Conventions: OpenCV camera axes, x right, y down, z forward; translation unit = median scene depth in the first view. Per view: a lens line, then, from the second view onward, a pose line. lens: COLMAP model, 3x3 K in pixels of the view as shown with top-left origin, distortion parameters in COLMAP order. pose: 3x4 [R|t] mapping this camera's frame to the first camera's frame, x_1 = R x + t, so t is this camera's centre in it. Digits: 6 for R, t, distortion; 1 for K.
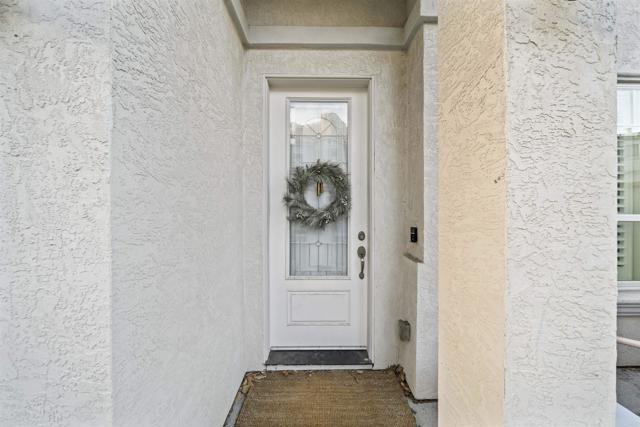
lens RADIAL K [[219.3, 0, 317.1], [0, 219.3, 208.6], [0, 0, 1]] dist [-0.008057, 0.000365]
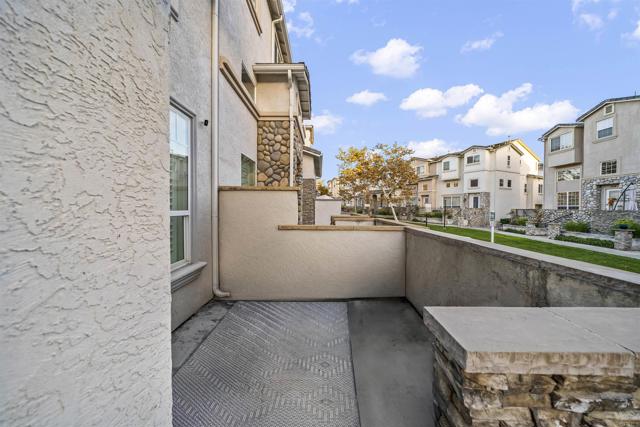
lens RADIAL K [[219.3, 0, 317.1], [0, 219.3, 208.6], [0, 0, 1]] dist [-0.008057, 0.000365]
pose [[0.031588, -0.011402, 0.999436, 0.493040], [-0.001233, 0.999934, 0.011446, -0.003606], [-0.999500, -0.001594, 0.031572, 0.355460]]
